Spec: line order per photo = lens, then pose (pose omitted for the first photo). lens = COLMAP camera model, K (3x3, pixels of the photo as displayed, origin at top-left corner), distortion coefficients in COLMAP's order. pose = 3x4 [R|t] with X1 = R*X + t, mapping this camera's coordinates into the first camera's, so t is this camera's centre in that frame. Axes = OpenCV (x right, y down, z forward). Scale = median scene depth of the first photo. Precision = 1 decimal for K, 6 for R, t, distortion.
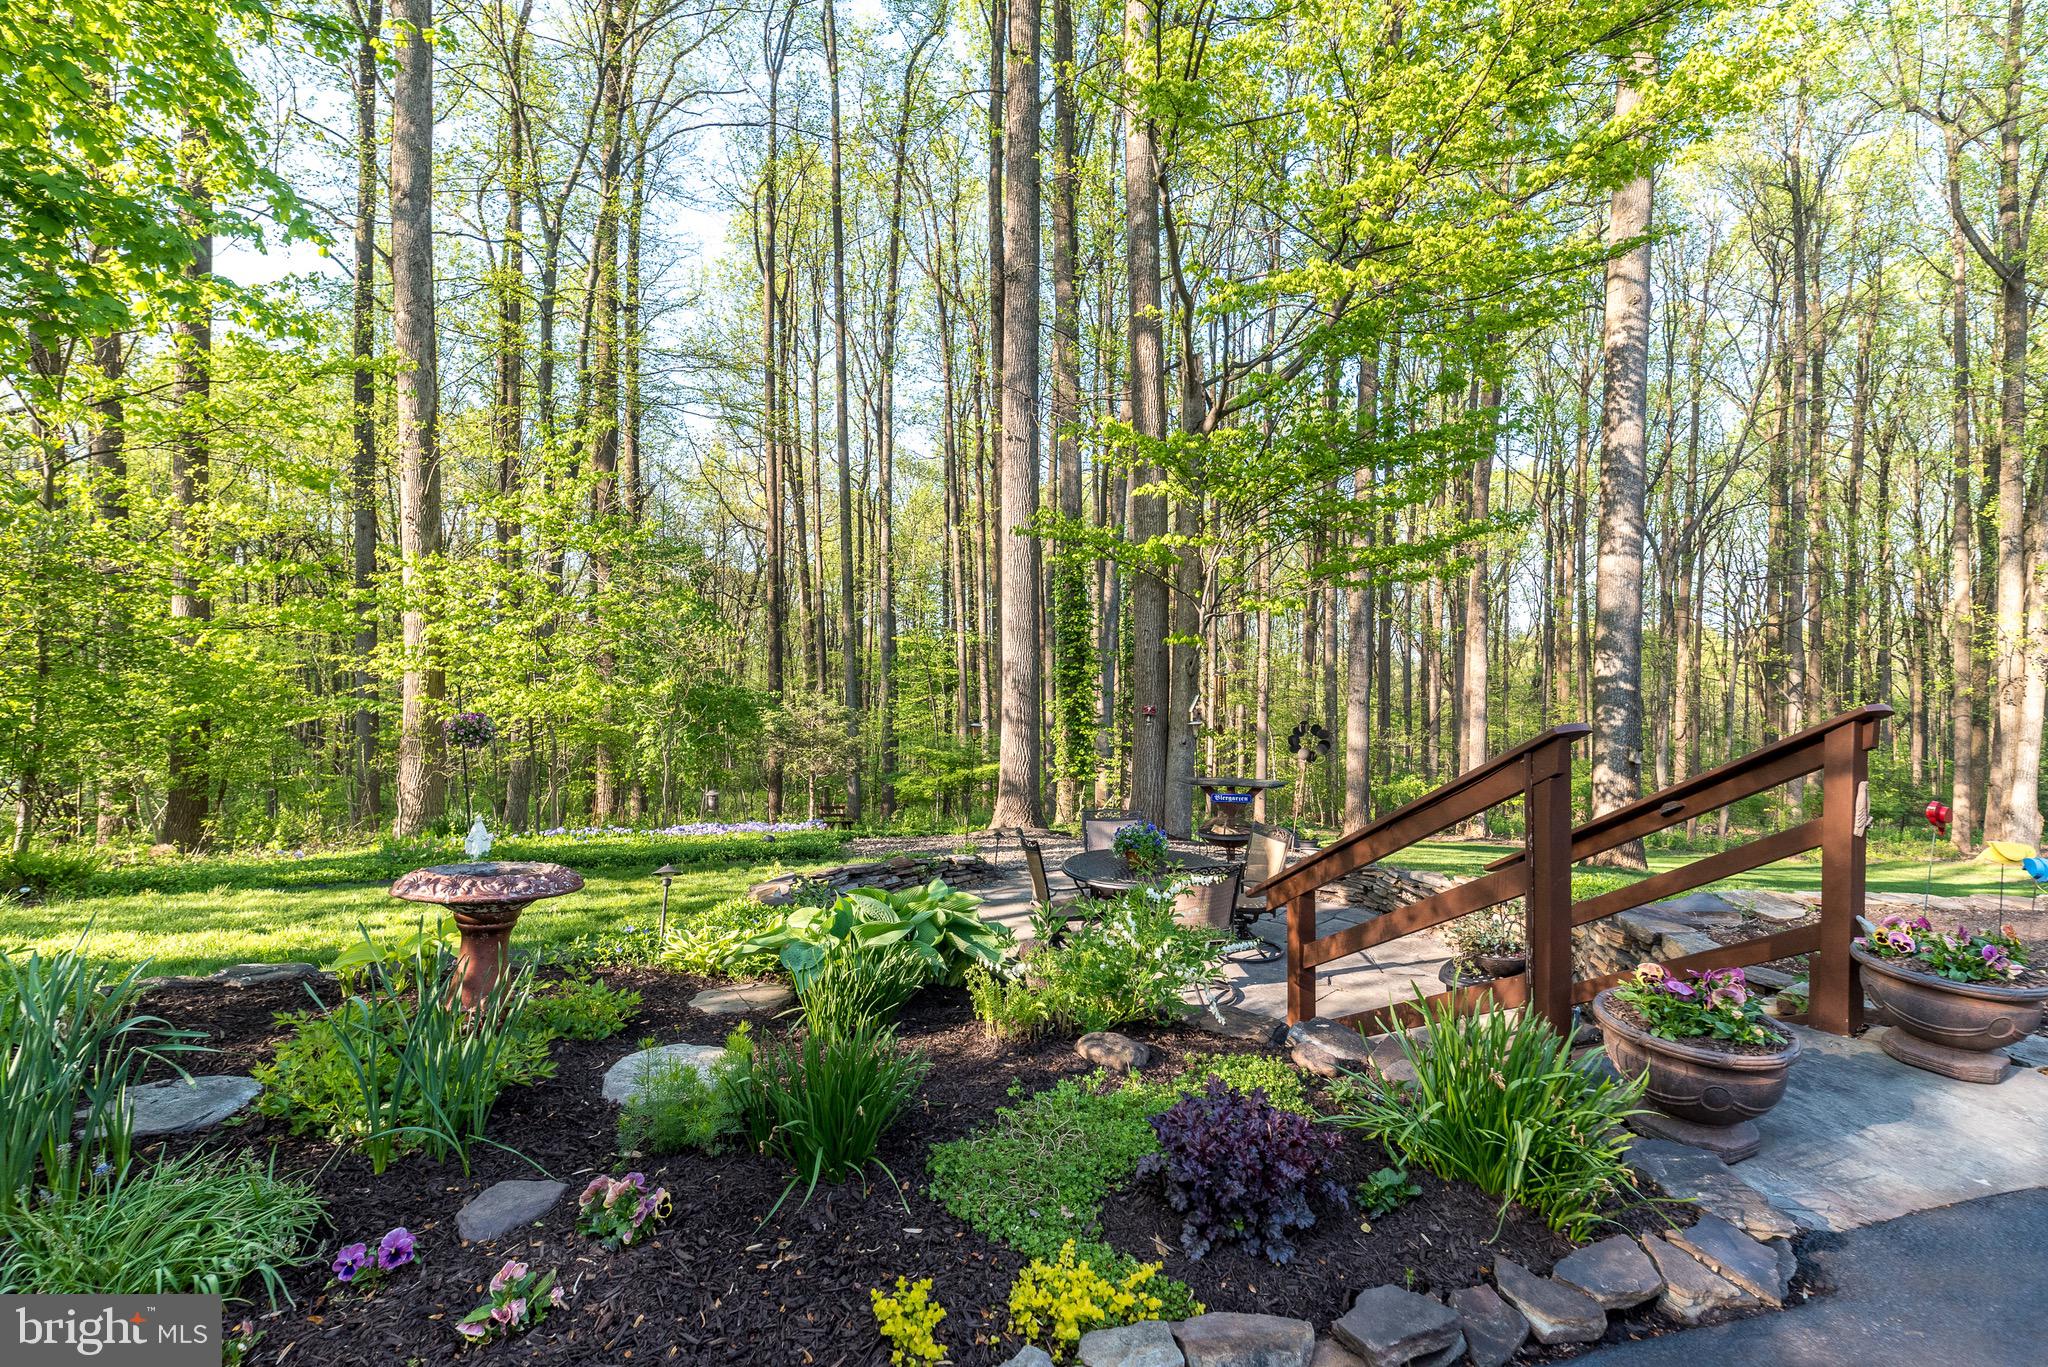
lens RADIAL K [[900.6, 0, 1017.1], [0, 900.6, 692.9], [0, 0, 1]] dist [0.017305, 0.000246]
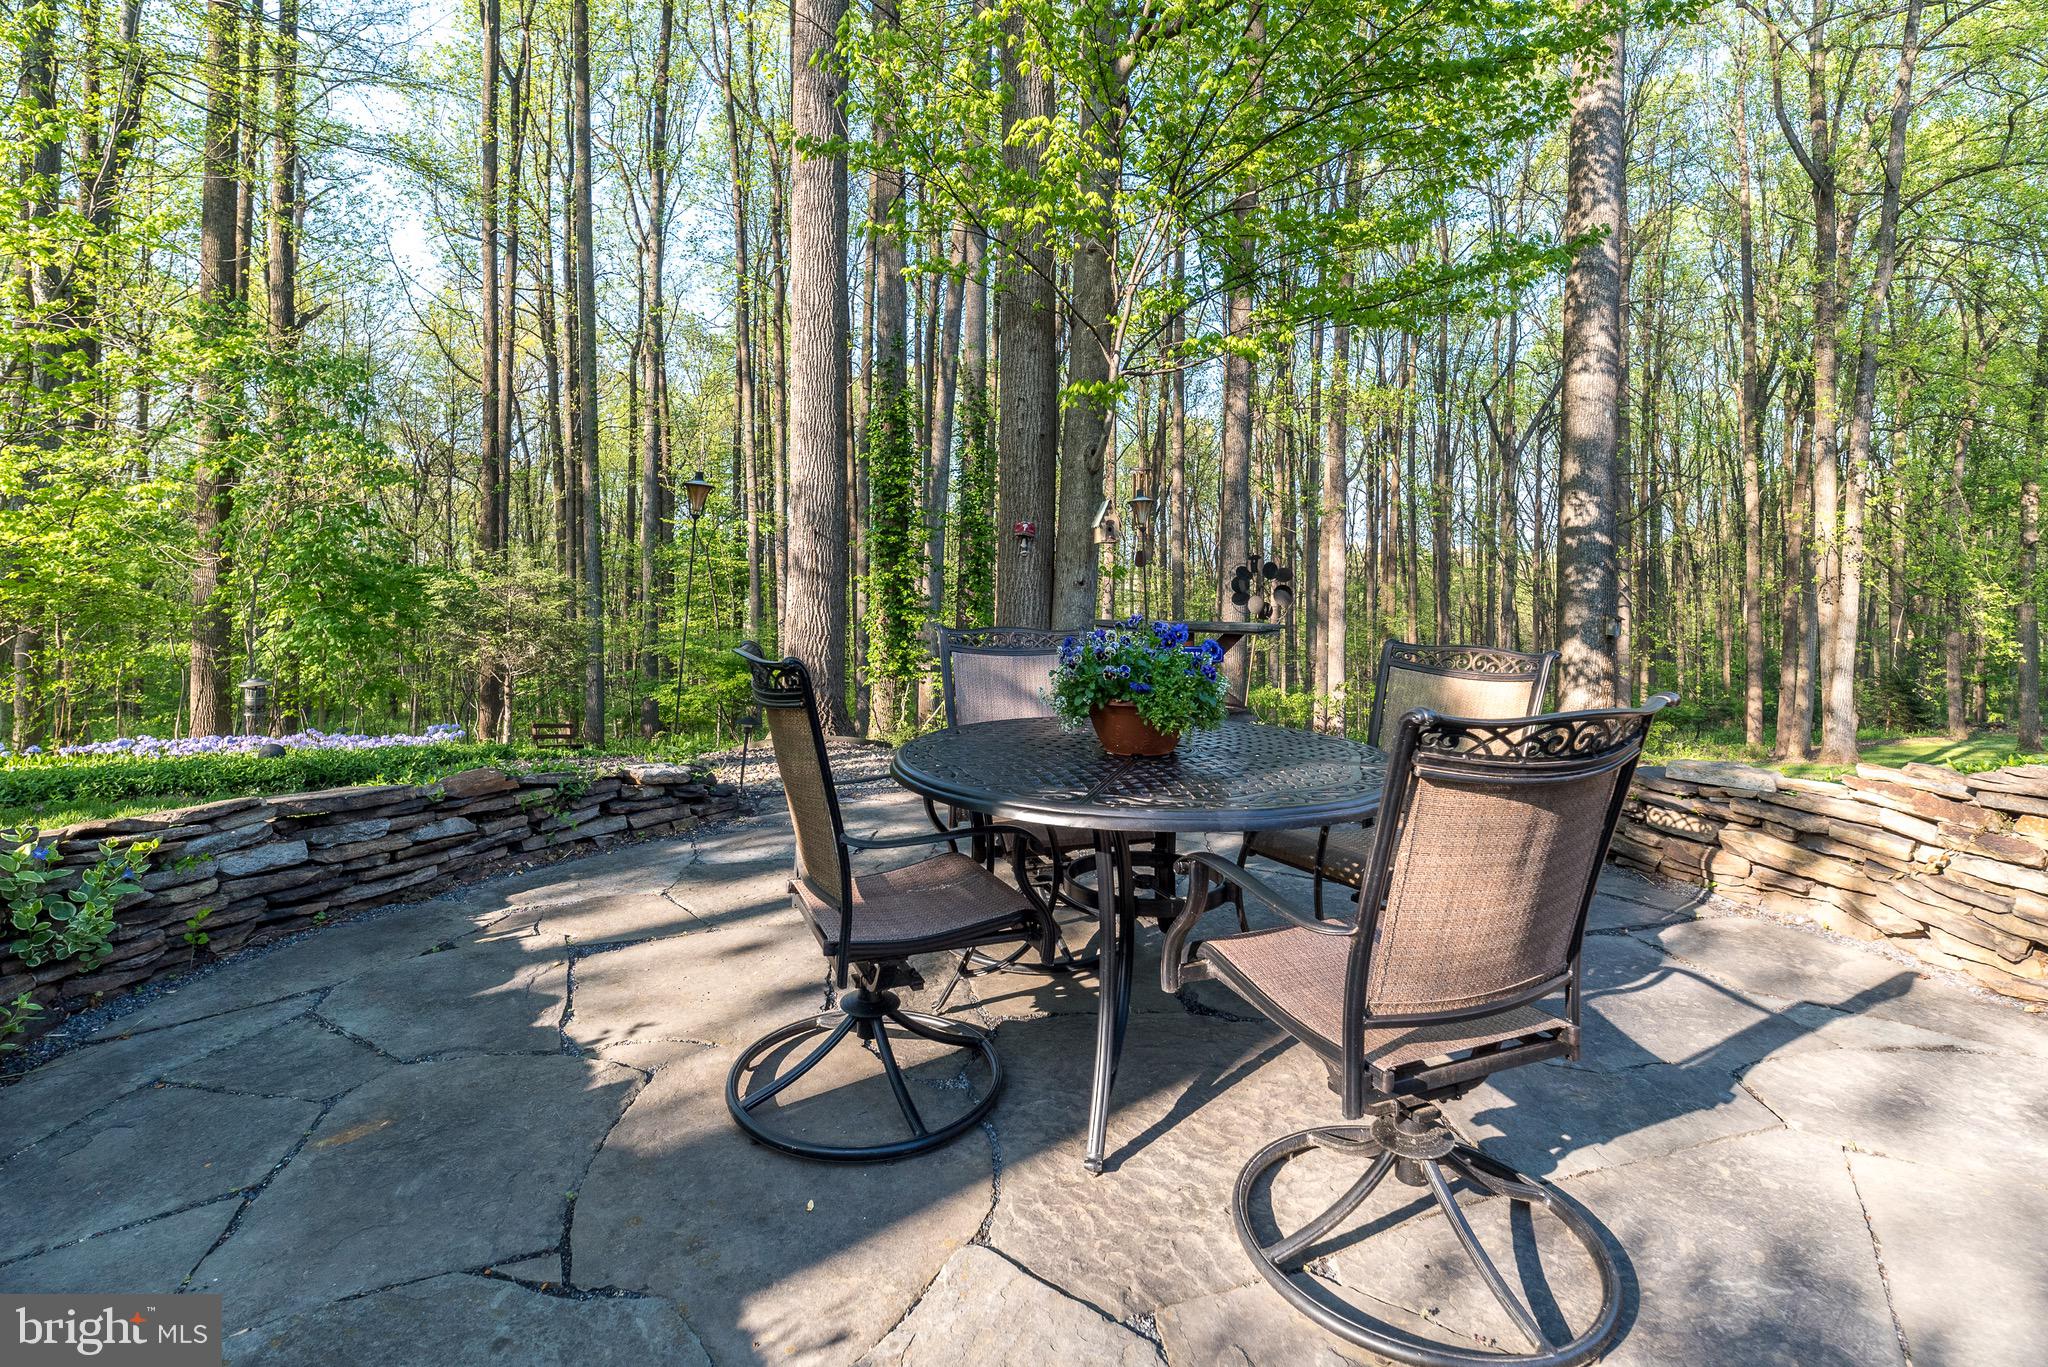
lens RADIAL K [[928.6, 0, 1022.4], [0, 928.6, 597.3], [0, 0, 1]] dist [0.014808, -0.000047]
pose [[0.978819, 0.010287, 0.204467, 0.009492], [-0.005479, 0.999695, -0.024067, 0.049827], [-0.204652, 0.022437, 0.978578, 0.235636]]
